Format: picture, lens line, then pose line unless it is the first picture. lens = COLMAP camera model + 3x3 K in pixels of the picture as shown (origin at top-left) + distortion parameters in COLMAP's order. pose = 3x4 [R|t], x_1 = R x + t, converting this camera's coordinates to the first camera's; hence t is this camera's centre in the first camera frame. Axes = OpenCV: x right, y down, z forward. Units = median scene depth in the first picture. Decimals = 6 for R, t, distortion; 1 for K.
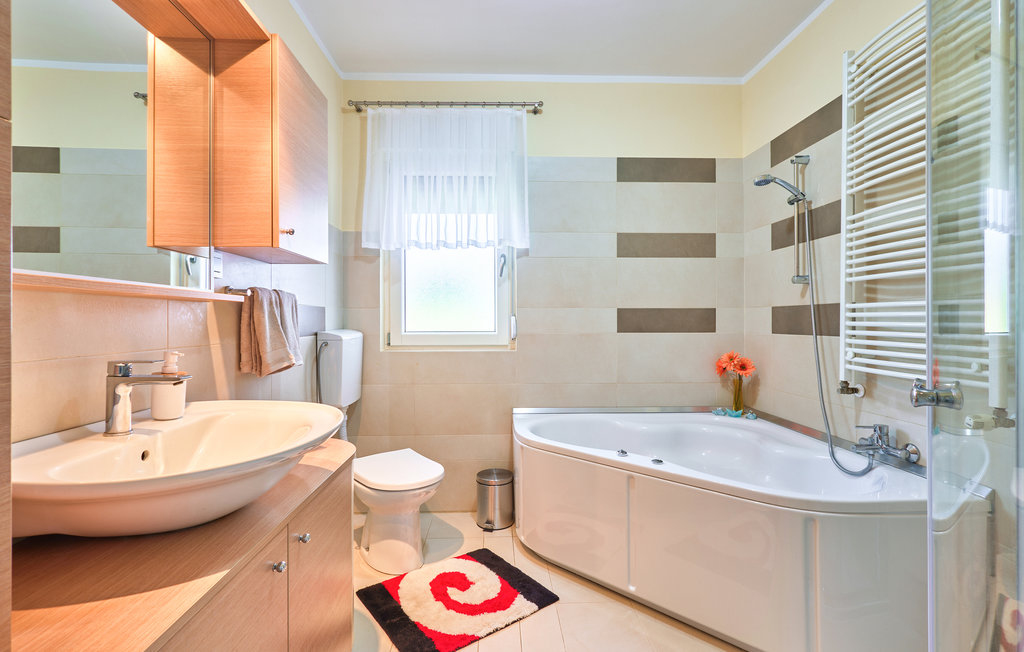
lens RADIAL K [[481.6, 0, 511.7], [0, 481.6, 322.7], [0, 0, 1]] dist [0.001875, 0.000255]
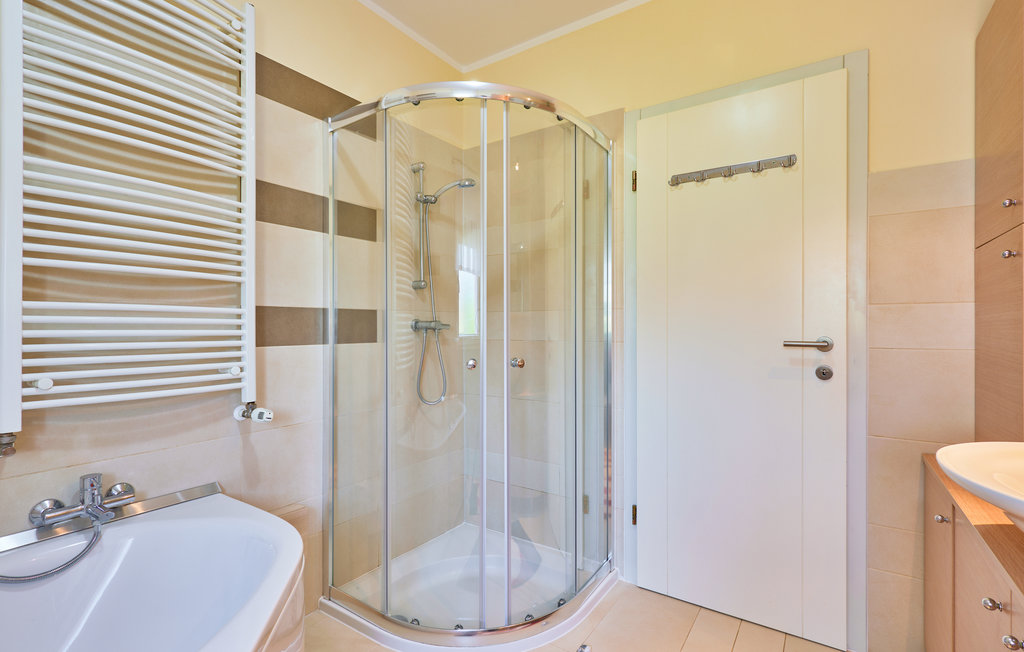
lens RADIAL K [[481.6, 0, 512.1], [0, 481.6, 323.6], [0, 0, 1]] dist [0.001875, 0.000255]
pose [[-0.809348, 0.002676, 0.587324, -0.150297], [0.002784, 0.999996, -0.000719, -0.009395], [-0.587323, 0.001053, -0.809352, 1.181832]]
